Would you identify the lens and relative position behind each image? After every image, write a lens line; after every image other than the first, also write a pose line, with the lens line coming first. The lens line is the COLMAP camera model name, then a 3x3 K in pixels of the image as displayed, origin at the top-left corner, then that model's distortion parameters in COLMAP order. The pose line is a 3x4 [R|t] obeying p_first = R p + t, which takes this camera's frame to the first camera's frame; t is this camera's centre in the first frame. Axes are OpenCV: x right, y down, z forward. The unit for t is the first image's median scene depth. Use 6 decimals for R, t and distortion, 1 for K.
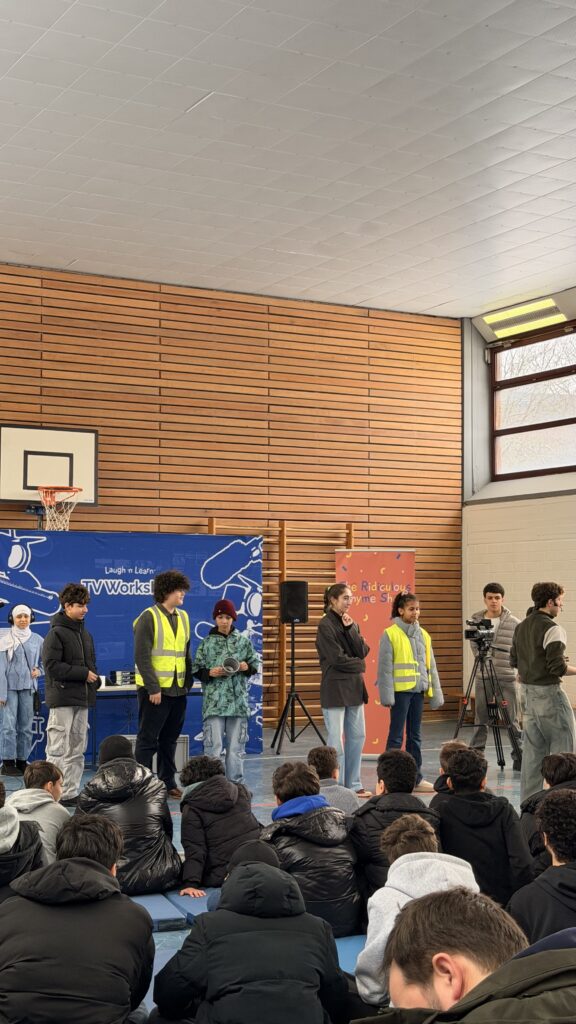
lens RADIAL K [[1423.9, 0, 285.4], [0, 1423.9, 515.0], [0, 0, 1]] dist [0.065010, 0.000000]
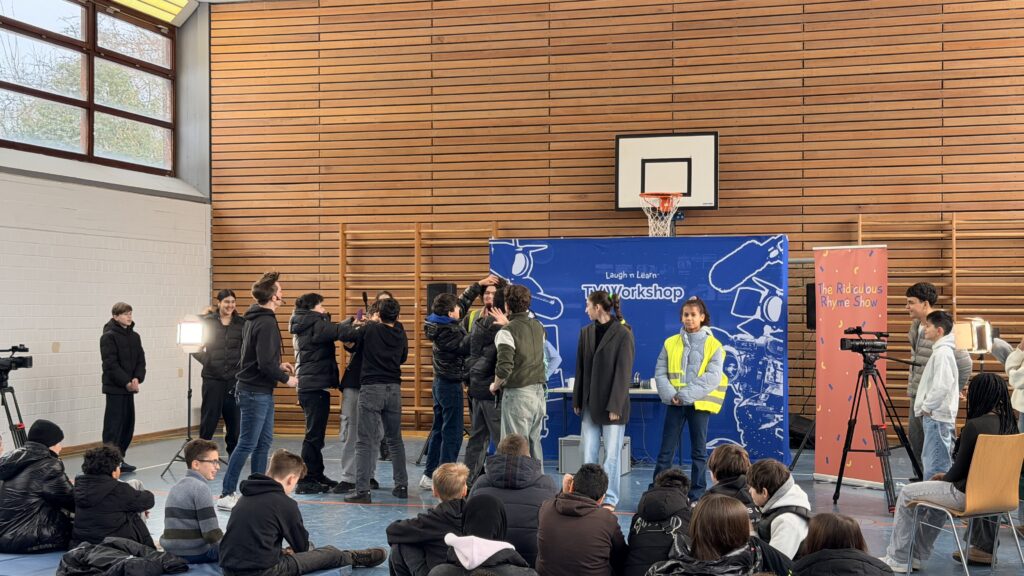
lens RADIAL K [[1423.9, 0, 510.2], [0, 1423.9, 291.5], [0, 0, 1]] dist [0.065010, 0.000000]
pose [[0.688911, -0.009557, -0.724783, 0.492443], [0.047709, 0.998343, 0.032184, 0.012384], [0.723274, -0.056751, 0.688225, 0.217064]]
